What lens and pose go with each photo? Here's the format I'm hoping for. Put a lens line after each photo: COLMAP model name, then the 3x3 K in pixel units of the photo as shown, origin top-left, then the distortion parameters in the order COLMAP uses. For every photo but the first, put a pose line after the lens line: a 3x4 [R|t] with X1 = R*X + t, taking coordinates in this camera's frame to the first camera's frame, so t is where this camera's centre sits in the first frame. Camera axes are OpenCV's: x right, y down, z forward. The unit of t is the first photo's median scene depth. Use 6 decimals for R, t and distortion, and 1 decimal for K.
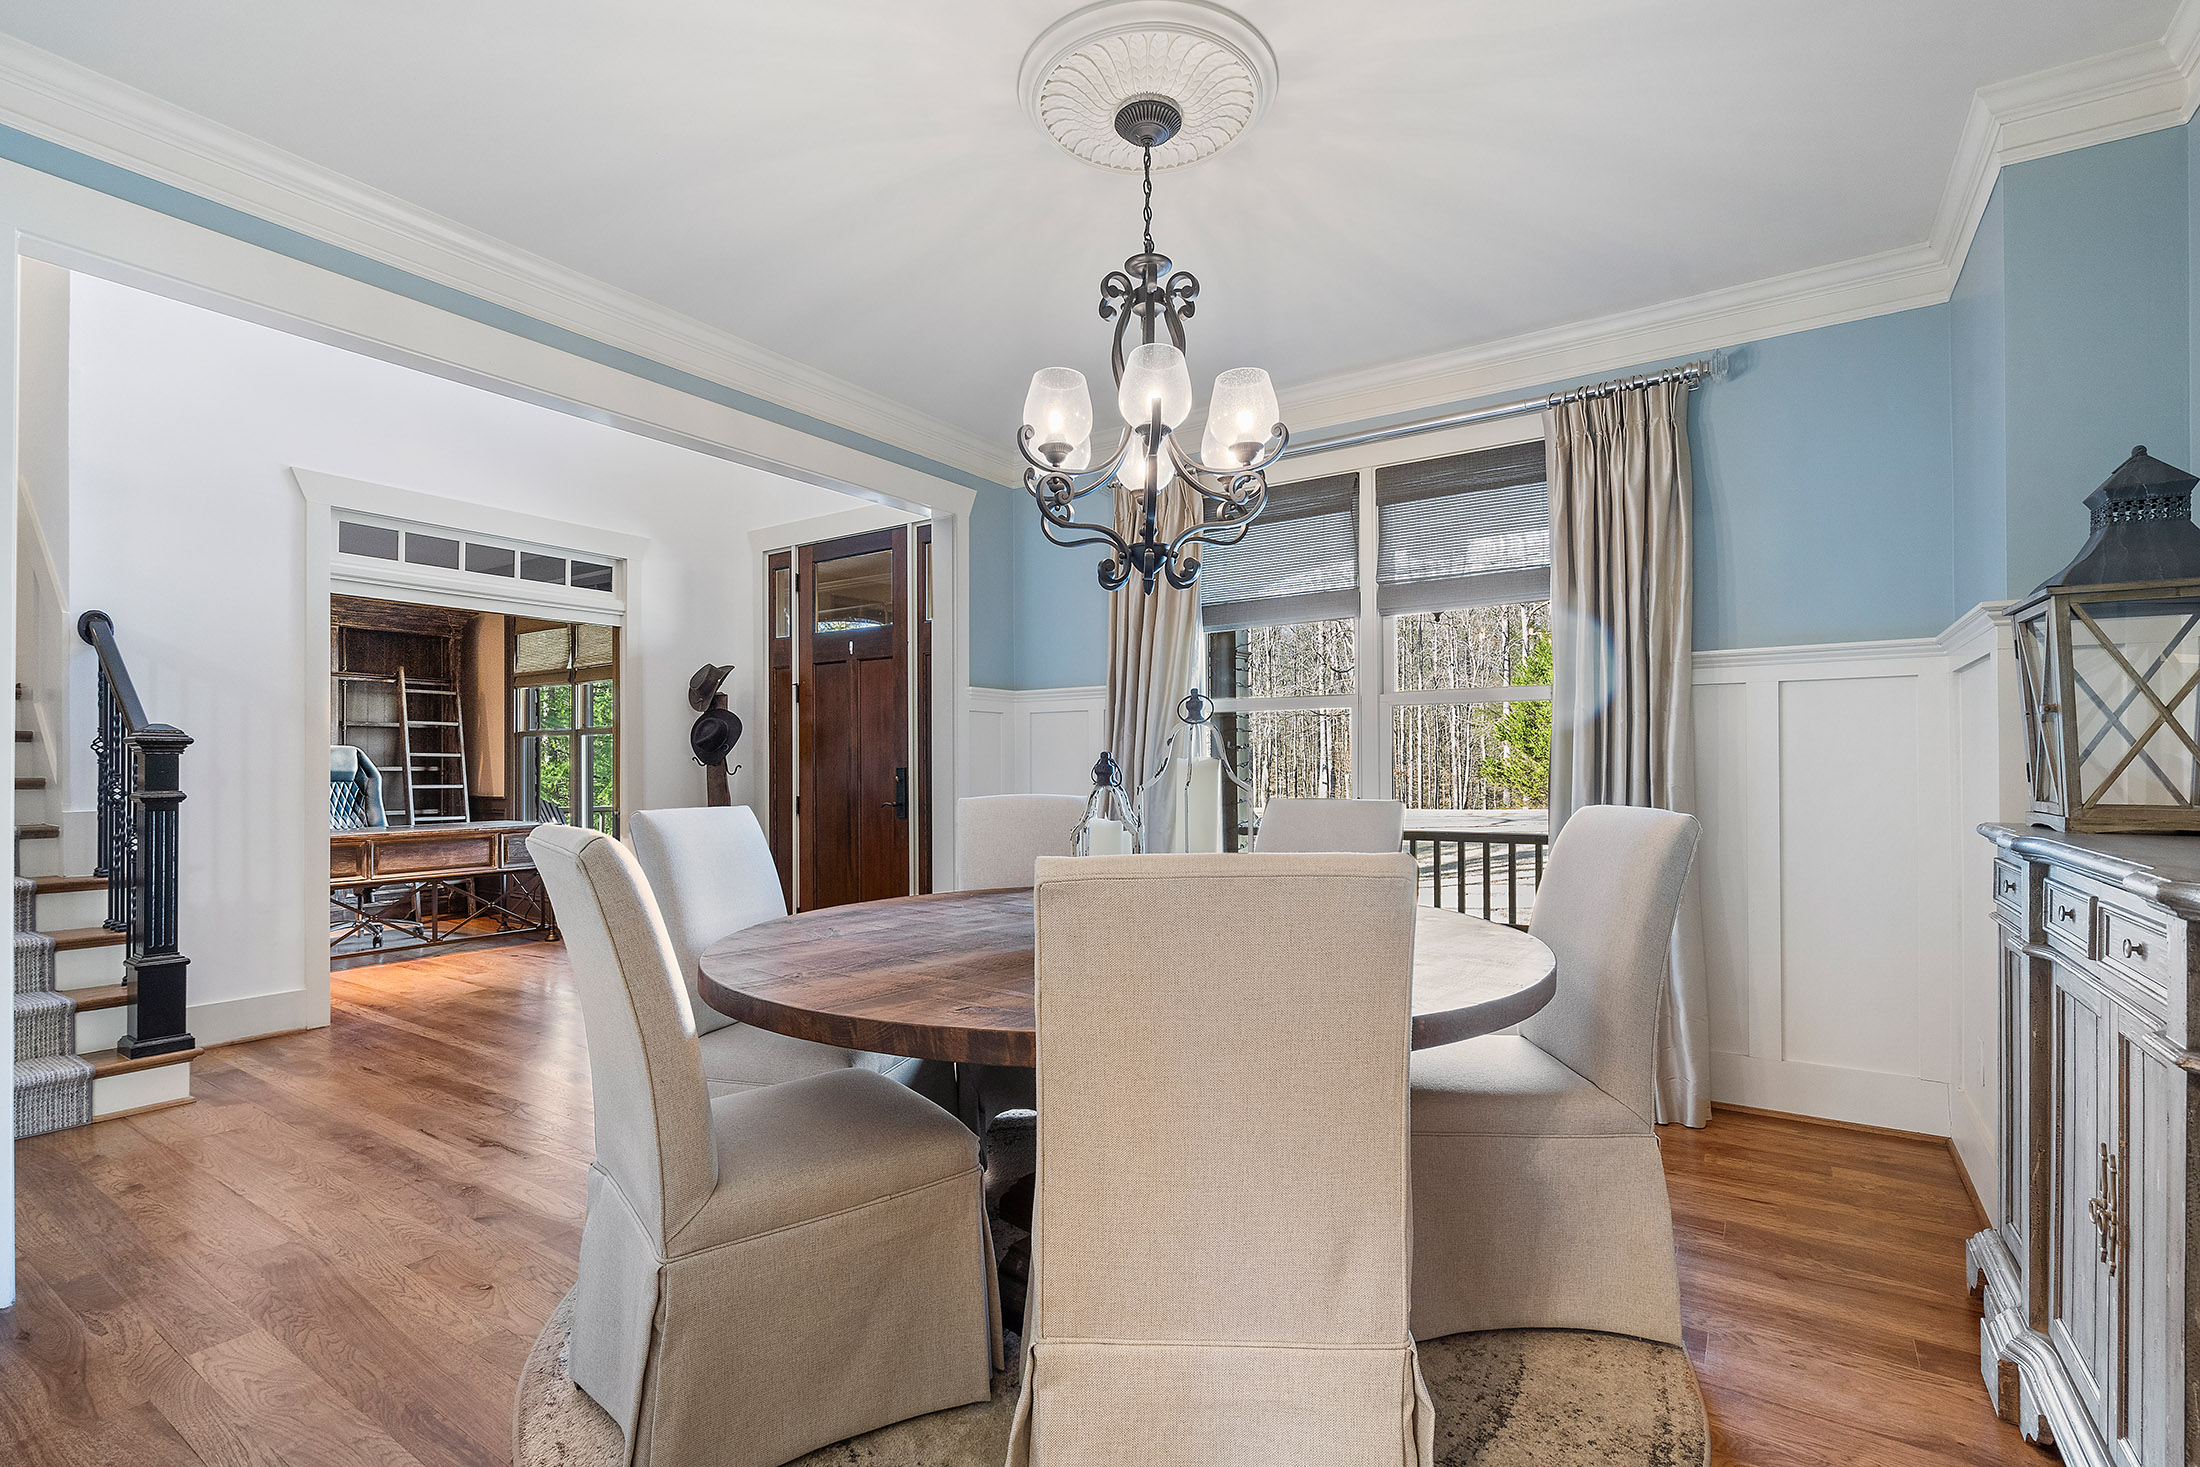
lens RADIAL K [[1014.1, 0, 1104.9], [0, 1014.1, 763.1], [0, 0, 1]] dist [0.000321, 0.000530]
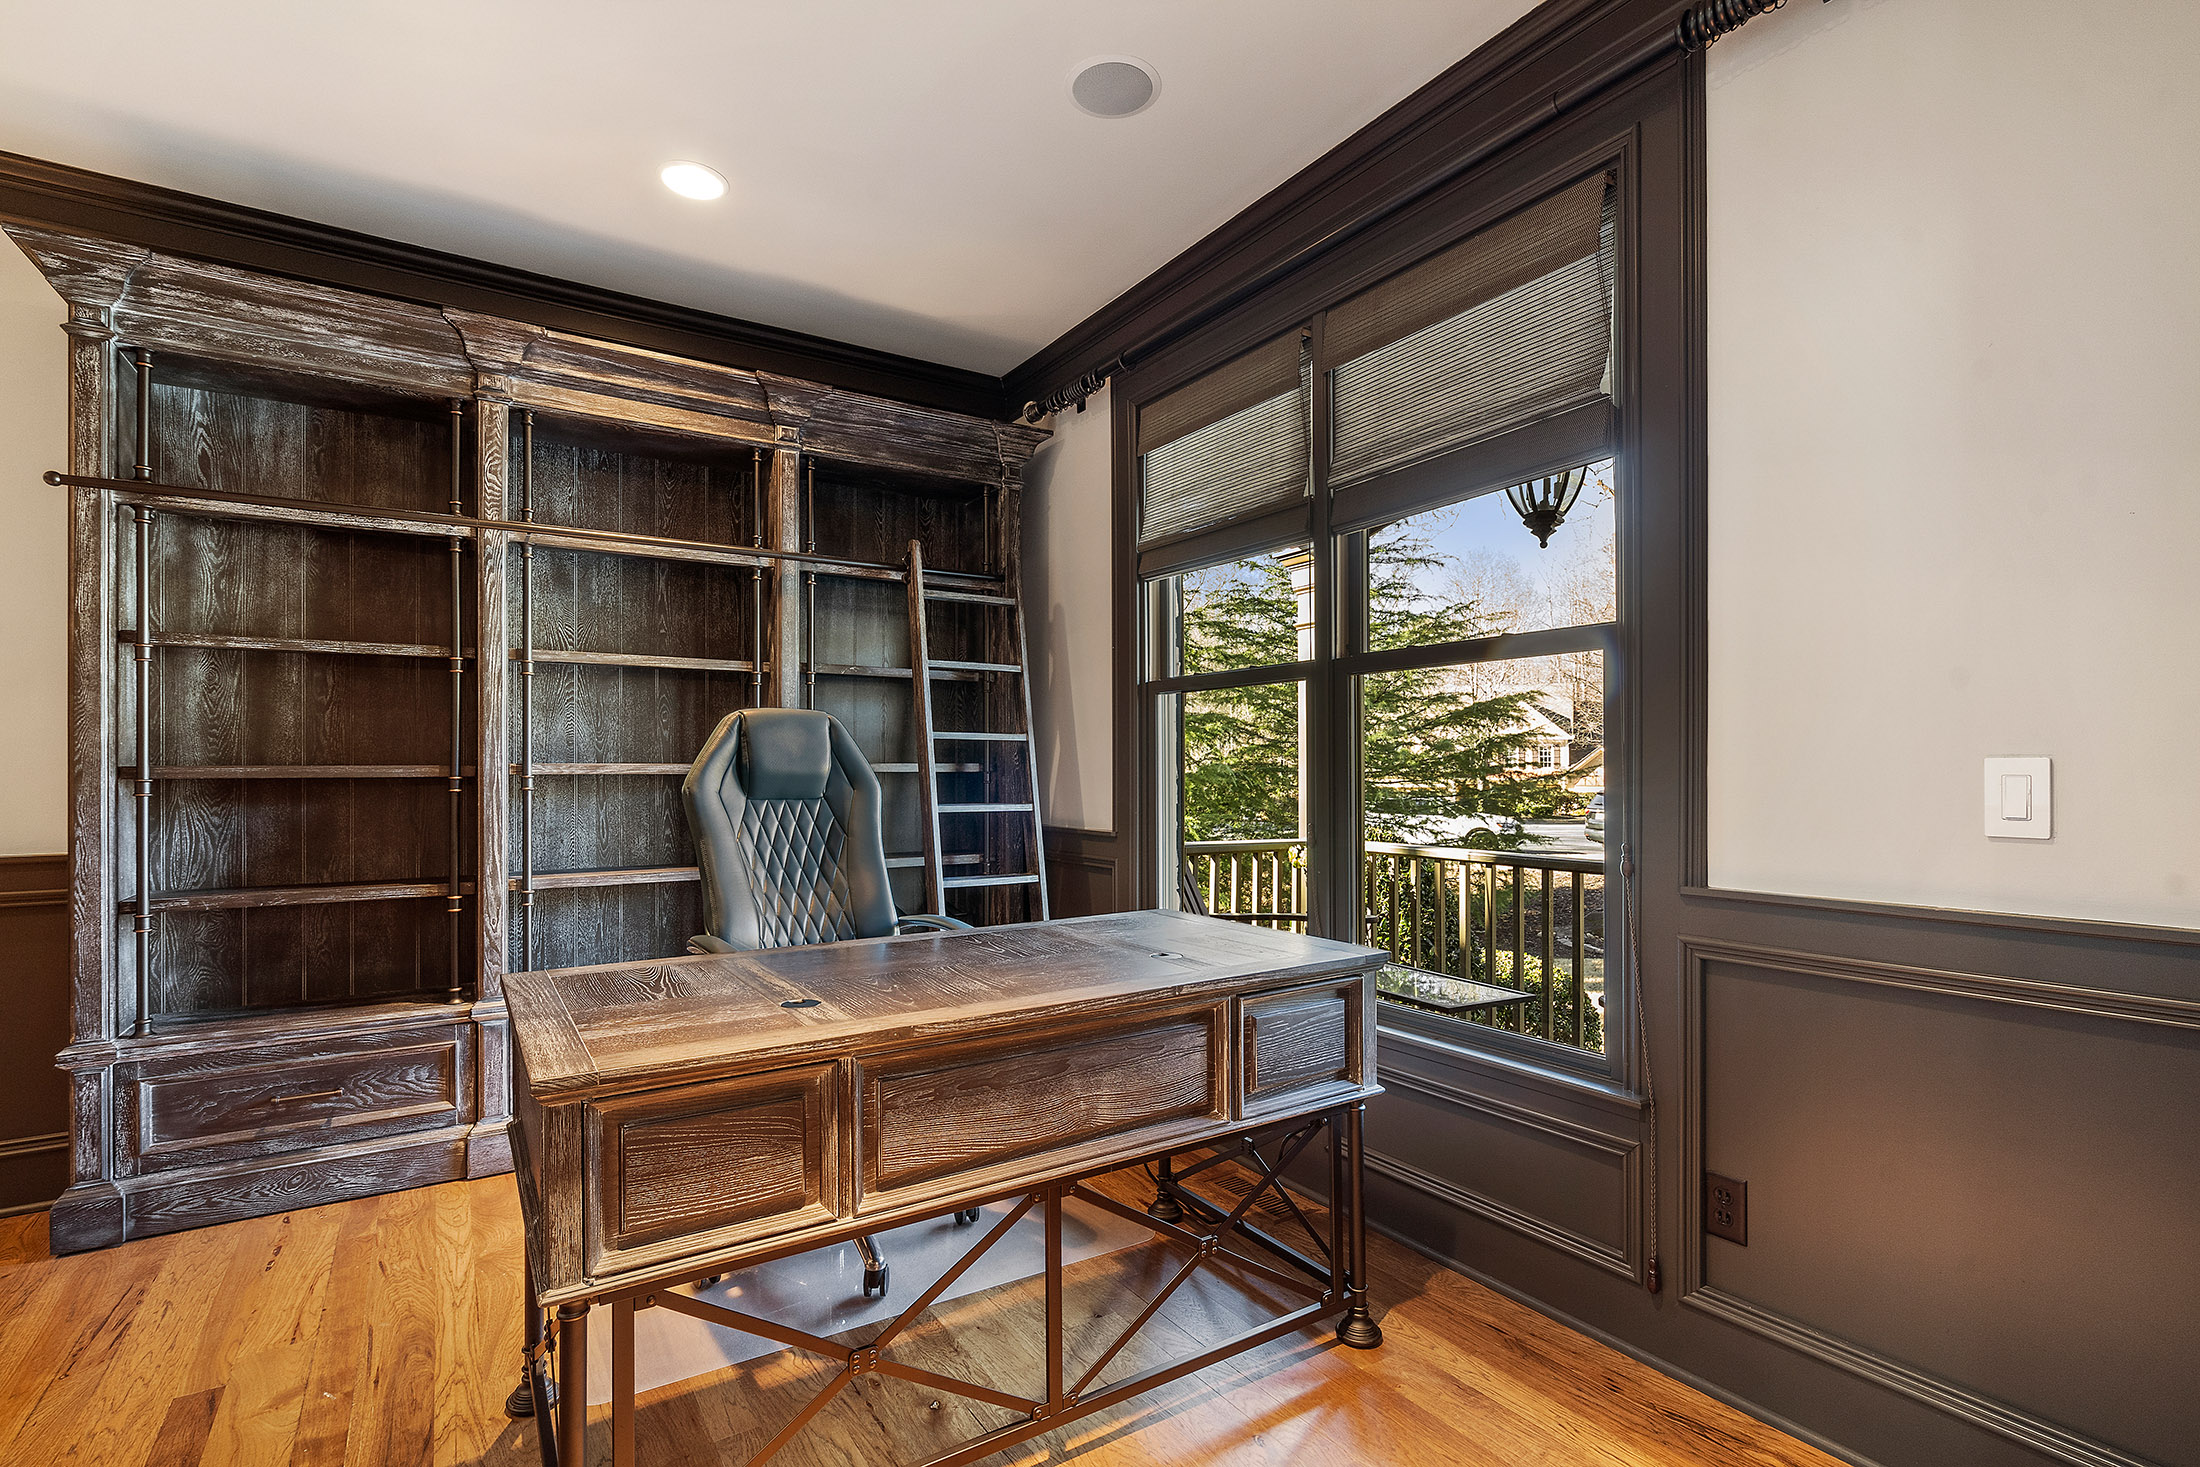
lens RADIAL K [[1014.1, 0, 1096.5], [0, 1014.1, 772.8], [0, 0, 1]] dist [0.000321, 0.000530]
pose [[0.920189, 0.002982, -0.391463, -0.455211], [0.000894, 0.999952, 0.009718, 0.003704], [0.391474, -0.009292, 0.920142, 0.633300]]
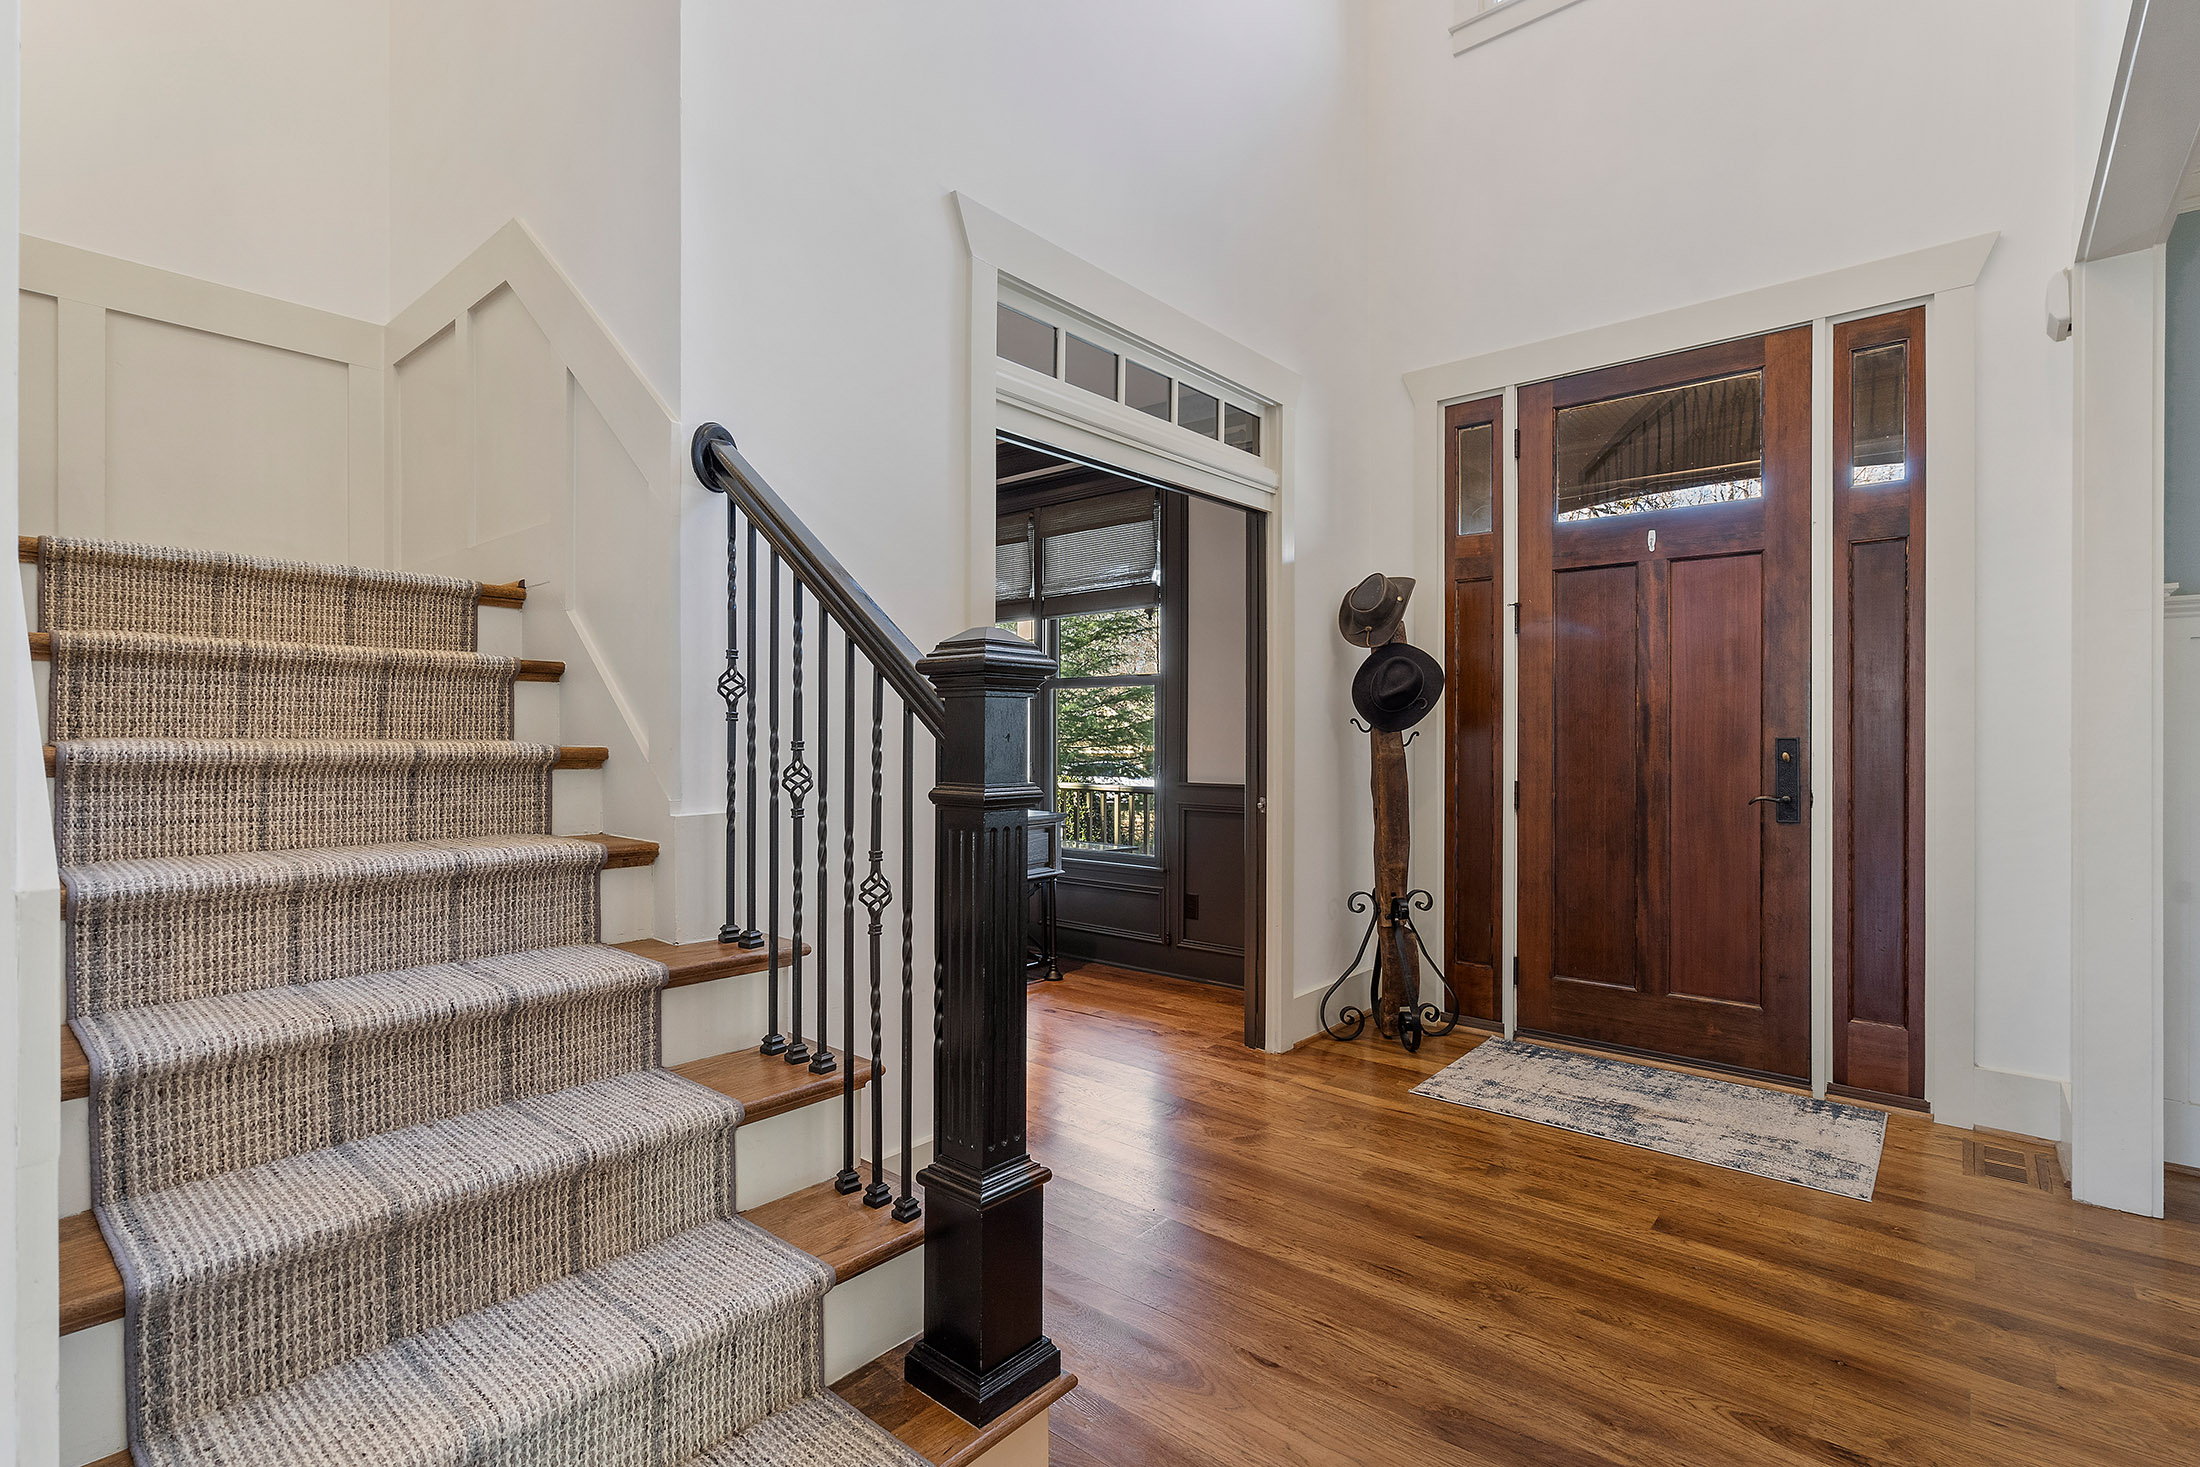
lens RADIAL K [[1014.1, 0, 1090.6], [0, 1014.1, 745.5], [0, 0, 1]] dist [0.000321, 0.000530]
pose [[0.993517, 0.009795, -0.113261, -0.401554], [-0.008082, 0.999846, 0.015575, 0.001945], [0.113396, -0.014558, 0.993443, 0.274822]]
